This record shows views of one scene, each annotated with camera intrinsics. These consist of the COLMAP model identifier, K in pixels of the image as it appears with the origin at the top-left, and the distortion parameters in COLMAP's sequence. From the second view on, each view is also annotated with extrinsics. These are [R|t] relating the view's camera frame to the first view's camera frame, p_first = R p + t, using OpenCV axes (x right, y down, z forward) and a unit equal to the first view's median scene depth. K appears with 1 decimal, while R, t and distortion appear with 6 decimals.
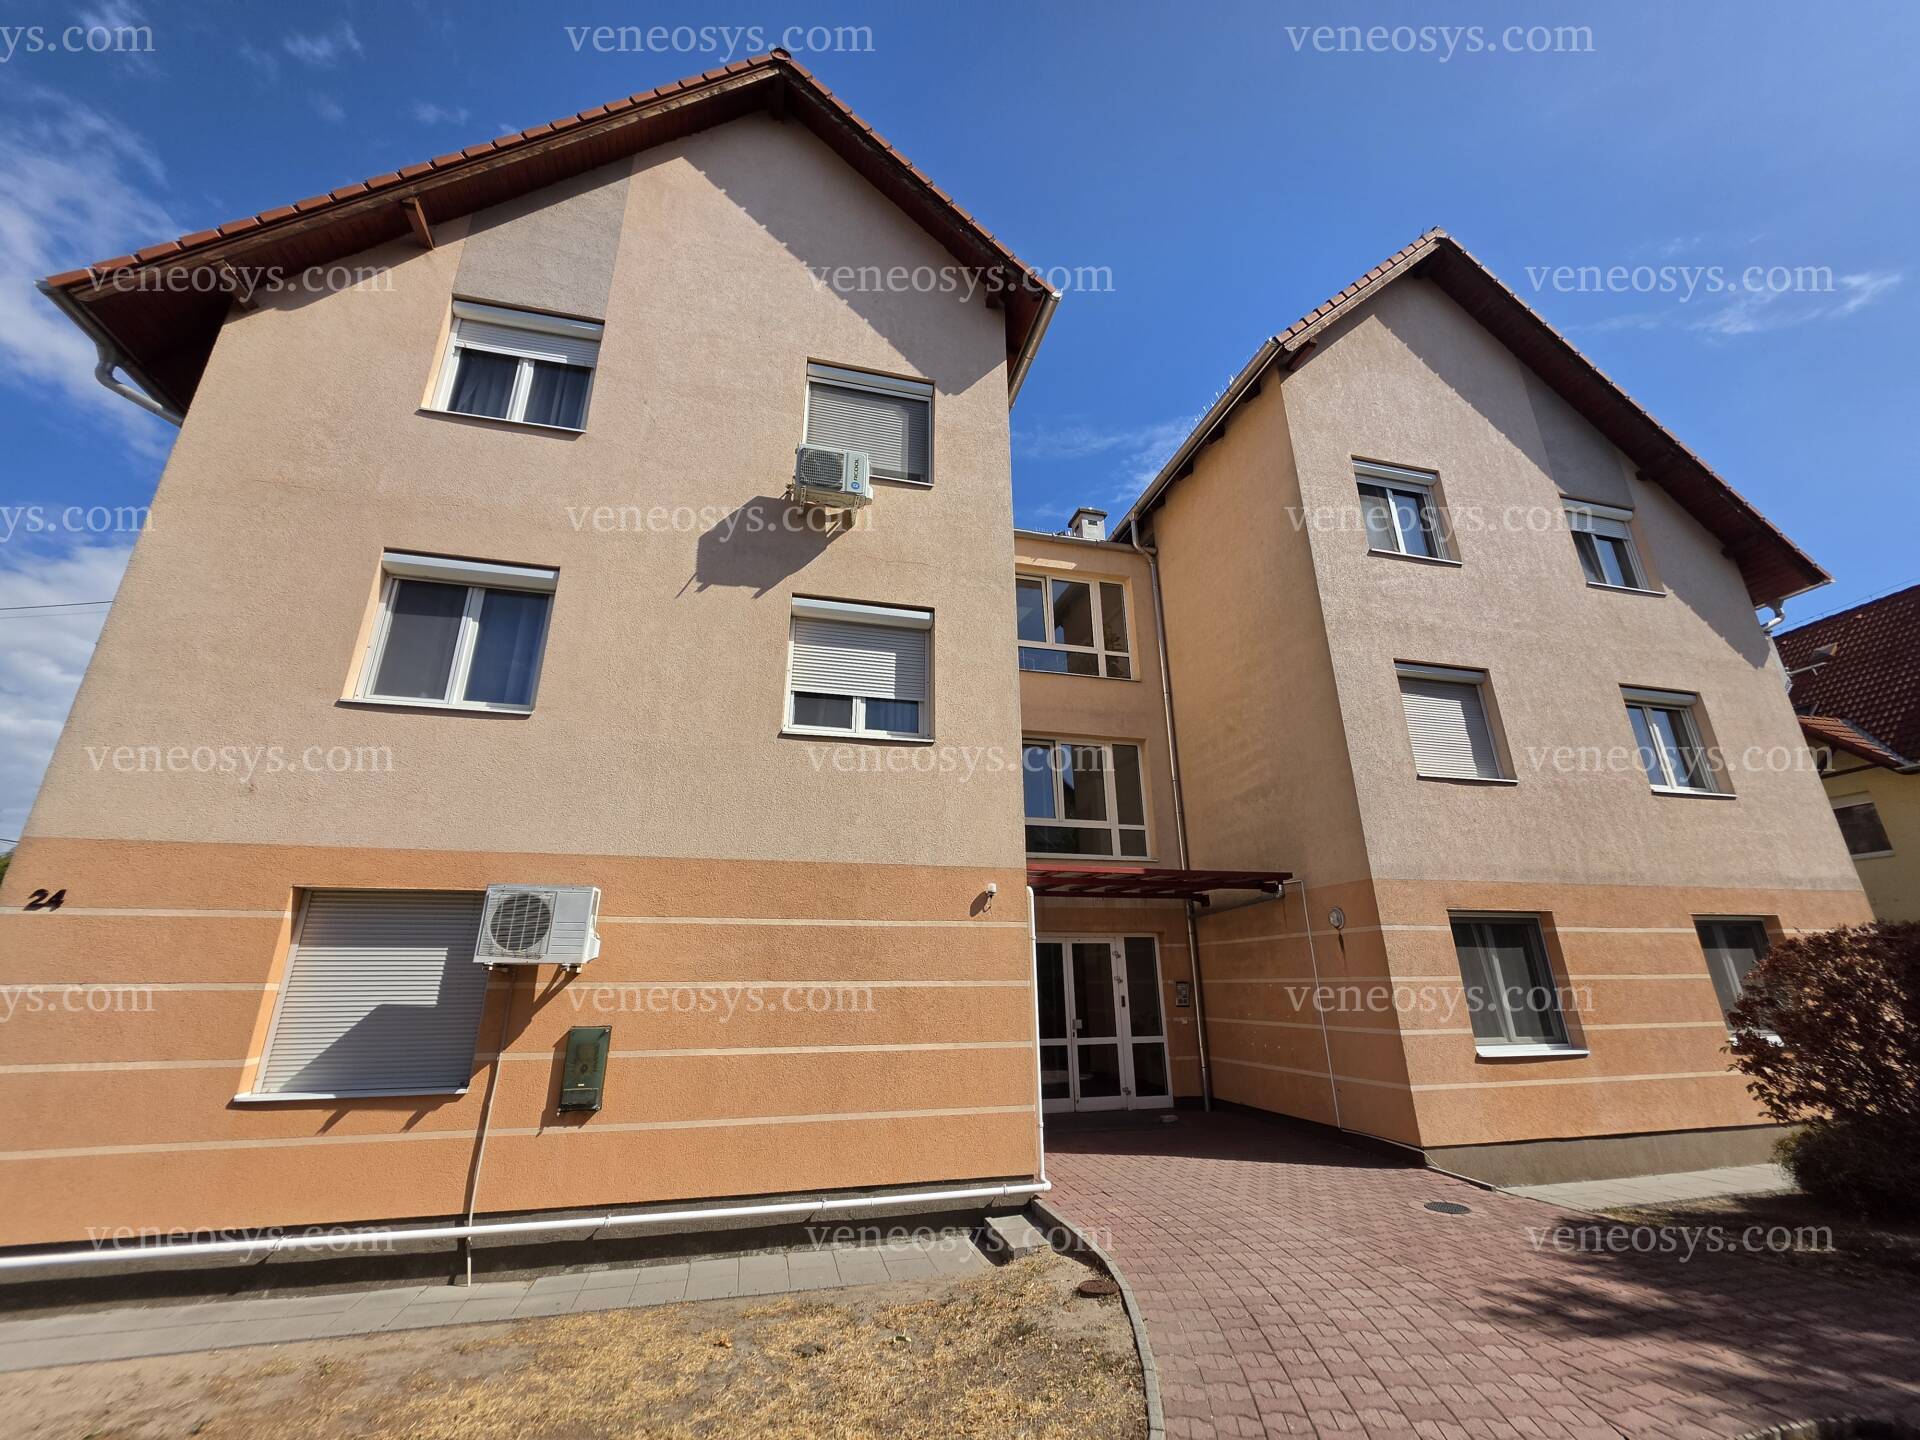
lens RADIAL K [[767.9, 0, 962.6], [0, 767.9, 714.5], [0, 0, 1]] dist [0.000276, 0.000603]
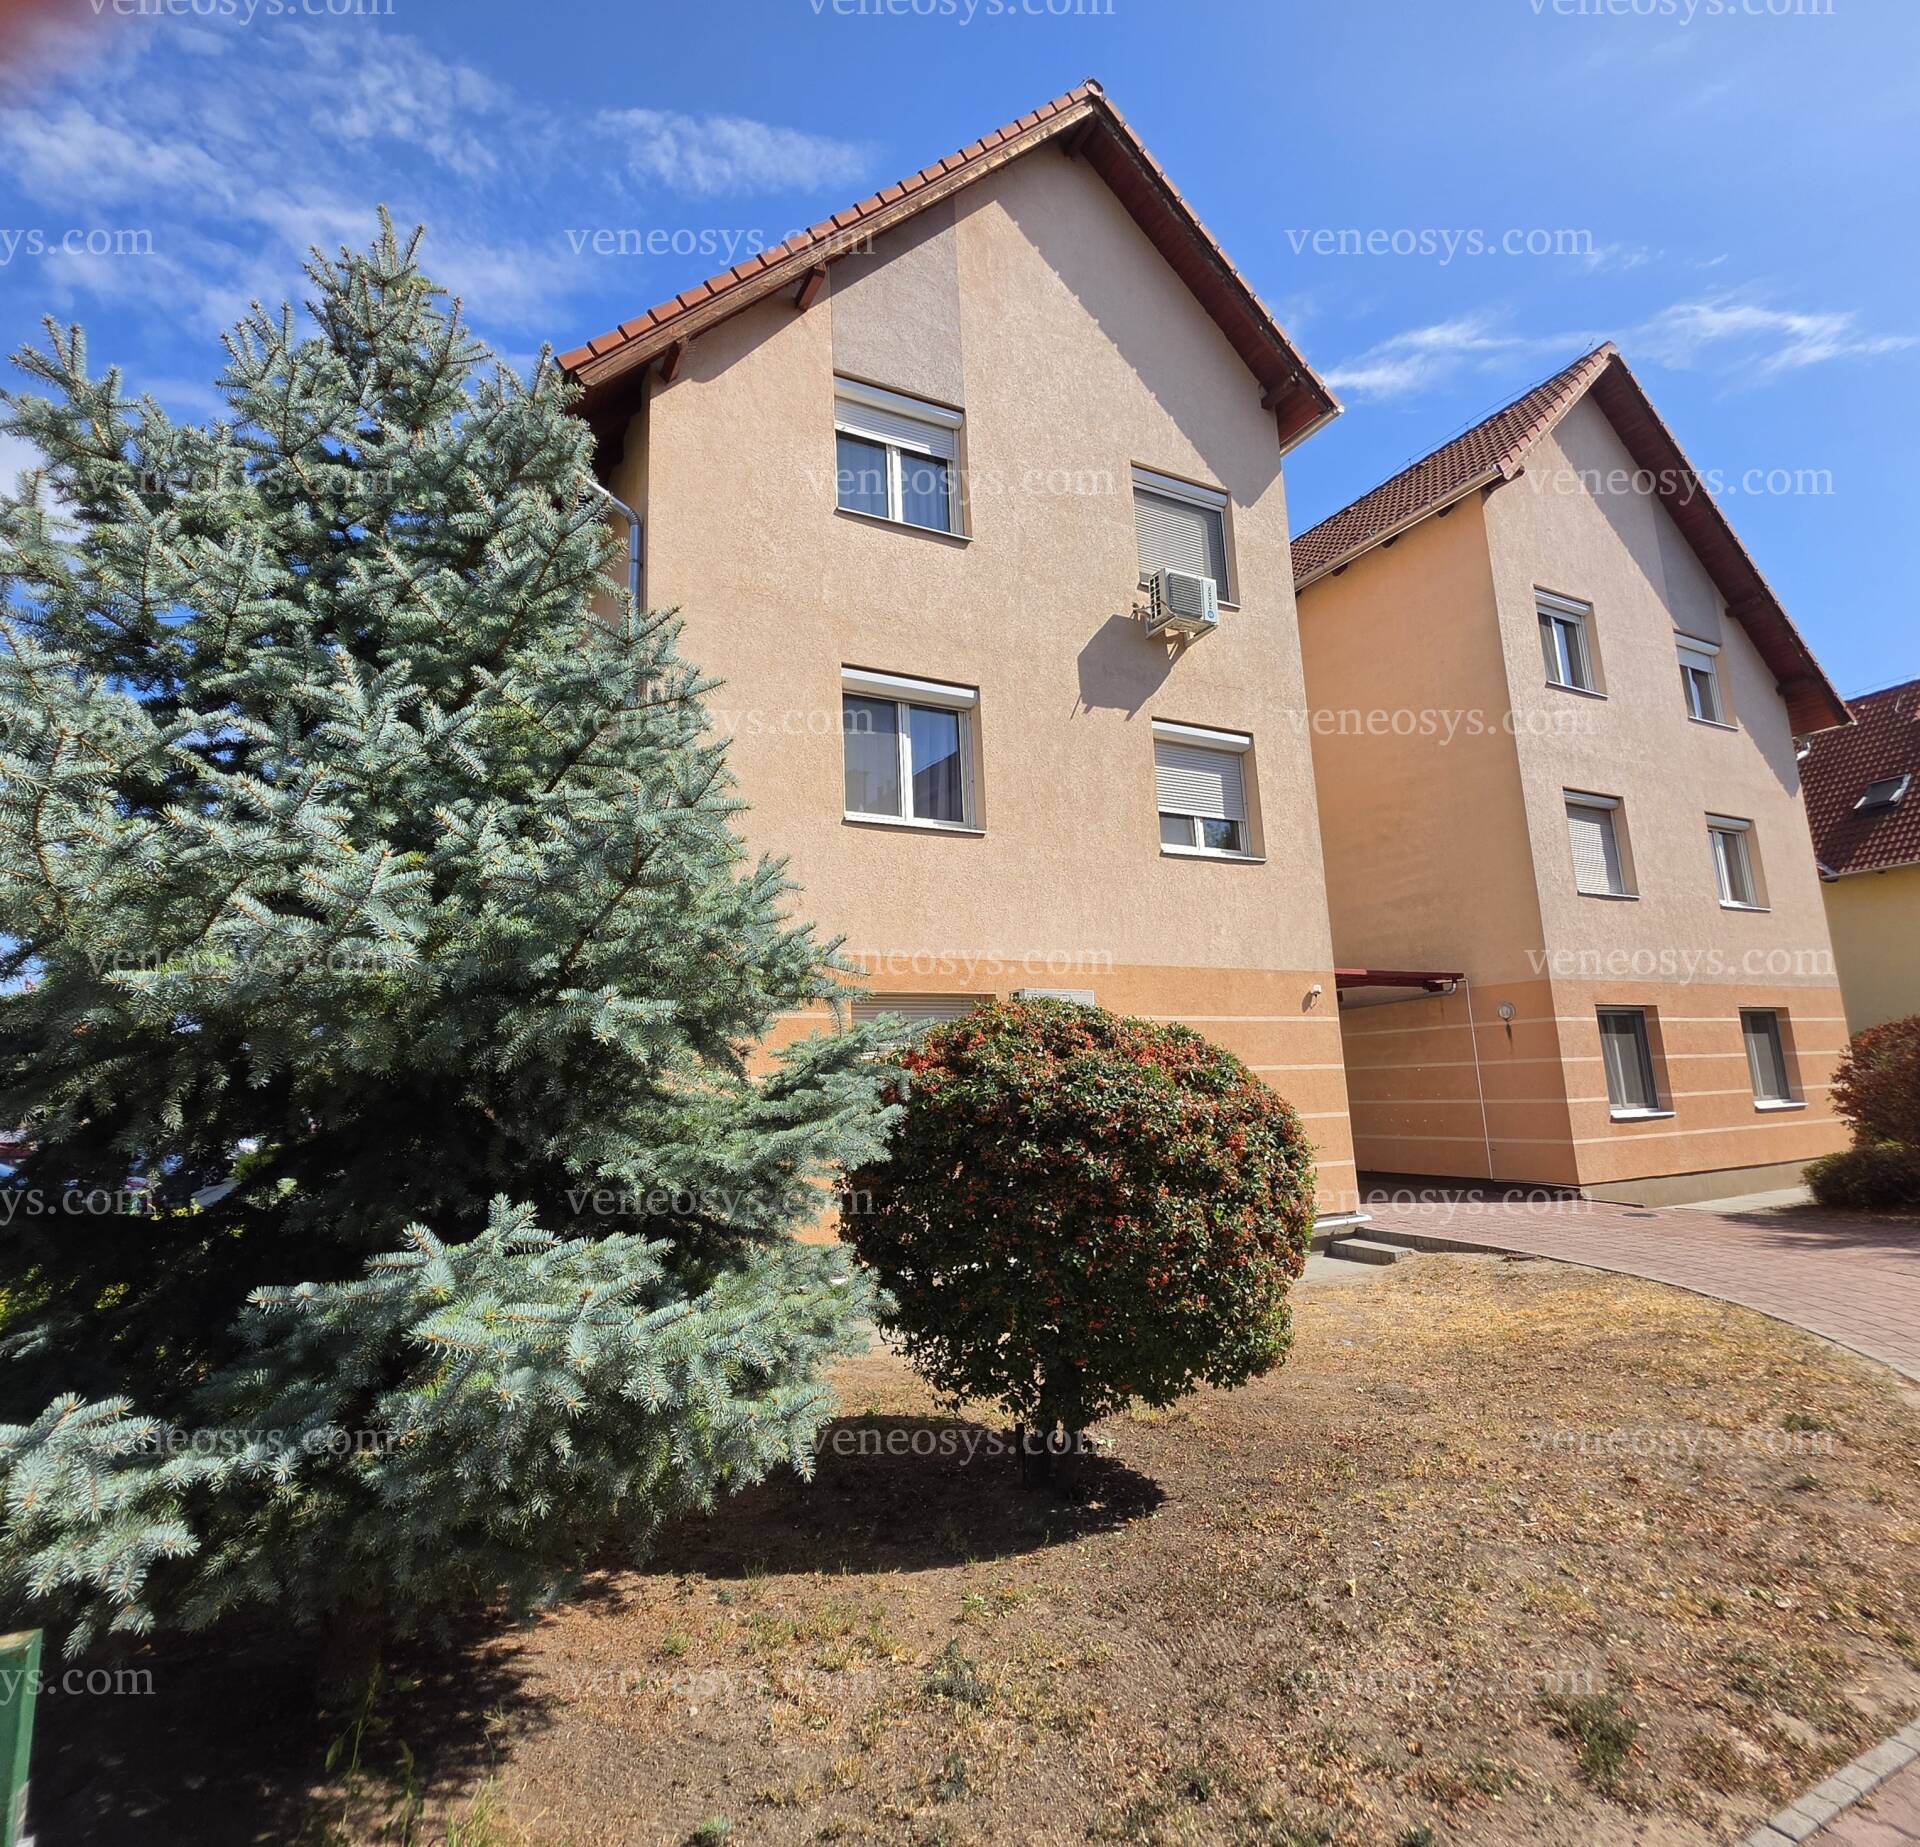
lens RADIAL K [[951.0, 0, 960.0], [0, 951.0, 923.5], [0, 0, 1]] dist [0.000551, -0.001315]
pose [[0.979743, 0.011783, 0.199914, -0.631658], [-0.044474, 0.986141, 0.159838, -0.063776], [-0.195260, -0.165491, 0.966688, -0.222781]]
